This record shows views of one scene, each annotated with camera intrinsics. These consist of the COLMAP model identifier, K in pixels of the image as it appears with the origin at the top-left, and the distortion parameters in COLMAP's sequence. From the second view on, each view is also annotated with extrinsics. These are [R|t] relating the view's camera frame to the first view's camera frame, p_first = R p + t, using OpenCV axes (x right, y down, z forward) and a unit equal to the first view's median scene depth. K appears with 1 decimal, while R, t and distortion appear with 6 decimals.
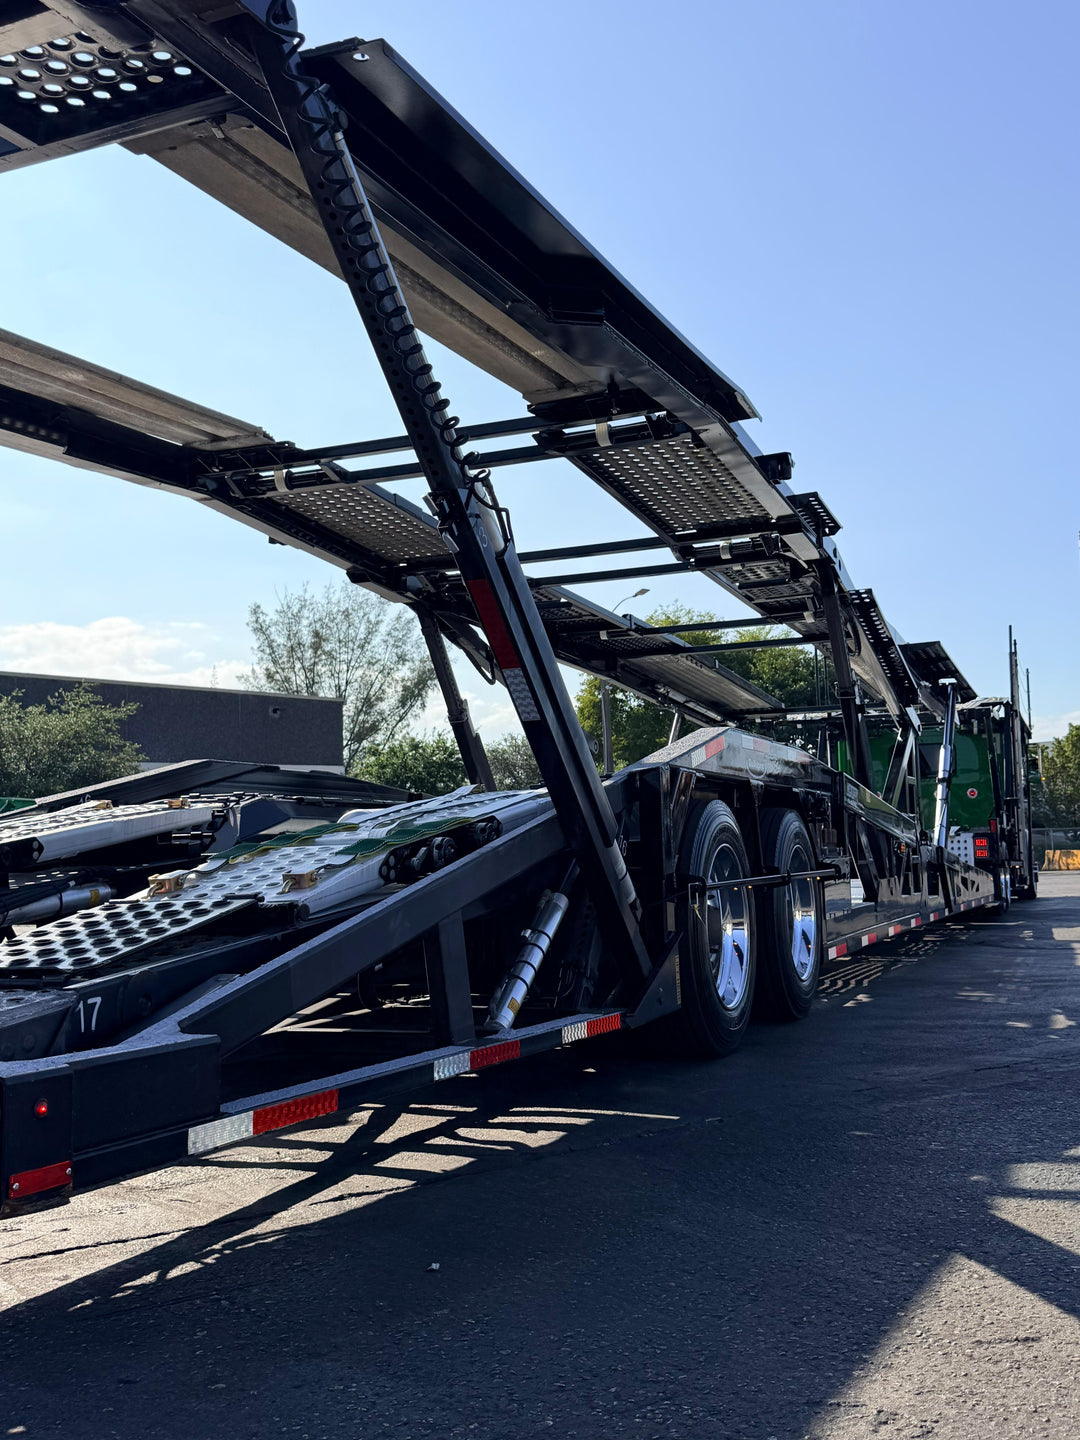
lens RADIAL K [[1471.9, 0, 538.0], [0, 1471.9, 710.3], [0, 0, 1]] dist [0.155145, 0.001589]
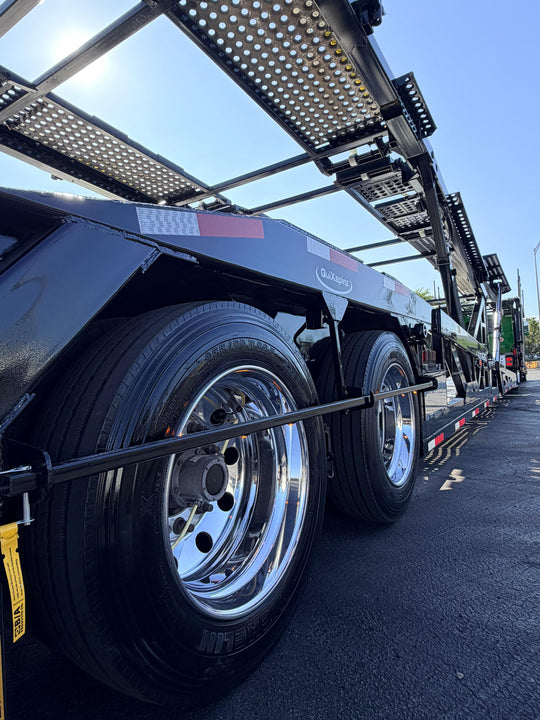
lens RADIAL K [[486.1, 0, 270.0], [0, 486.1, 360.0], [0, 0, 1]] dist [0.003030, 0.000113]
pose [[0.988361, -0.030201, -0.149097, 0.103018], [0.041501, 0.996449, 0.073267, 0.043378], [0.146354, -0.078601, 0.986105, 0.471905]]
